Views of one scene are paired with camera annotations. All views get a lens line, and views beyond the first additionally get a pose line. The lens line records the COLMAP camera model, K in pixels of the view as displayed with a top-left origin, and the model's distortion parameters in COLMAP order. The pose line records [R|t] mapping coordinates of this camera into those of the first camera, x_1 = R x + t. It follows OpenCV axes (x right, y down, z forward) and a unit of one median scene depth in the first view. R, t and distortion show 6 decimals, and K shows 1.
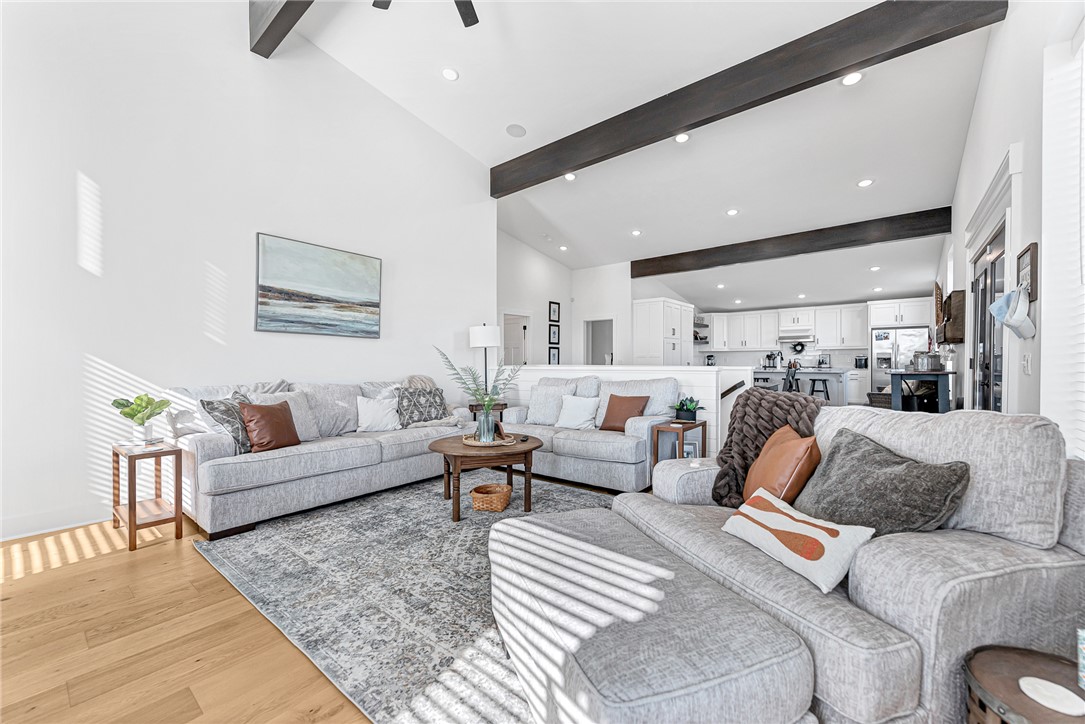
lens RADIAL K [[429.4, 0, 545.0], [0, 429.4, 366.5], [0, 0, 1]] dist [0.012847, -0.004058]
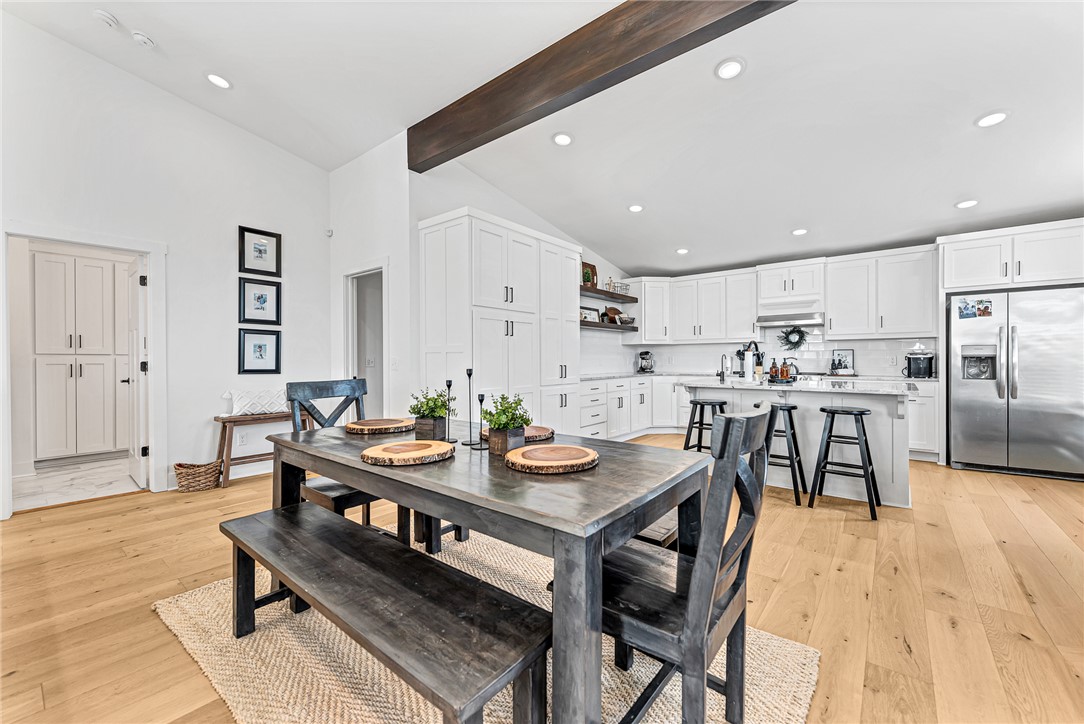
lens RADIAL K [[429.0, 0, 548.1], [0, 429.0, 364.1], [0, 0, 1]] dist [0.012847, -0.004058]
pose [[0.999922, 0.002723, 0.012178, 0.332439], [-0.002680, 0.999990, -0.003529, -0.008873], [-0.012187, 0.003496, 0.999920, 0.563607]]
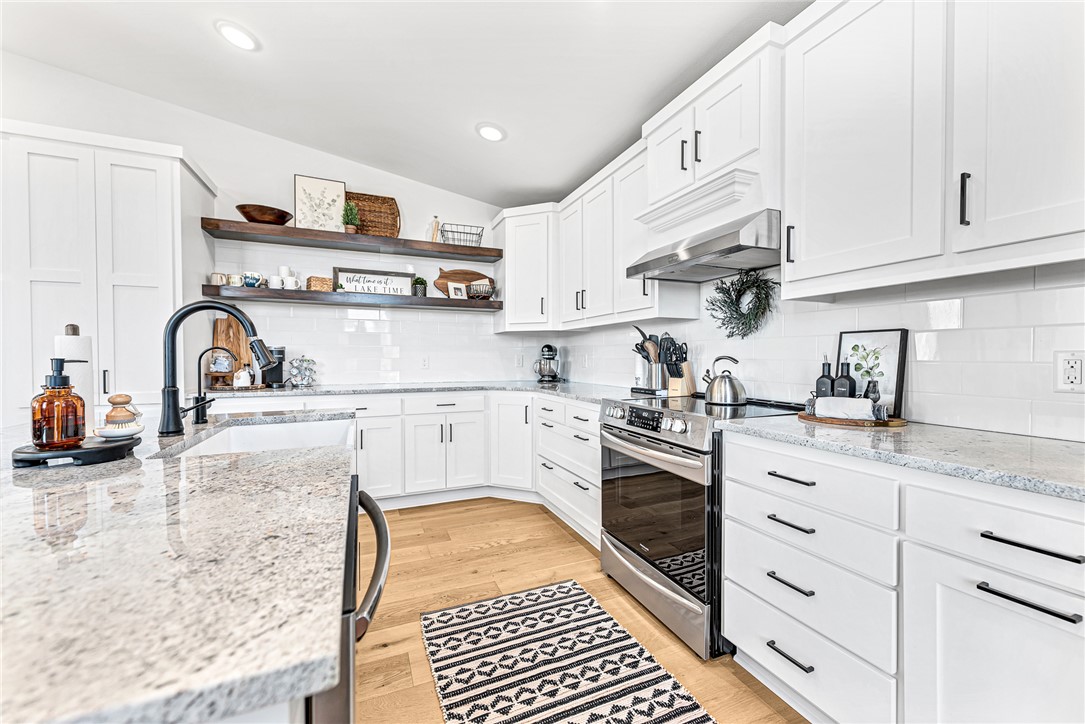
lens RADIAL K [[429.4, 0, 541.7], [0, 429.4, 364.2], [0, 0, 1]] dist [0.012847, -0.004058]
pose [[0.885335, 0.014766, -0.464719, 0.727069], [-0.013762, 0.999890, 0.005552, -0.017905], [0.464749, 0.001480, 0.885441, 0.956071]]
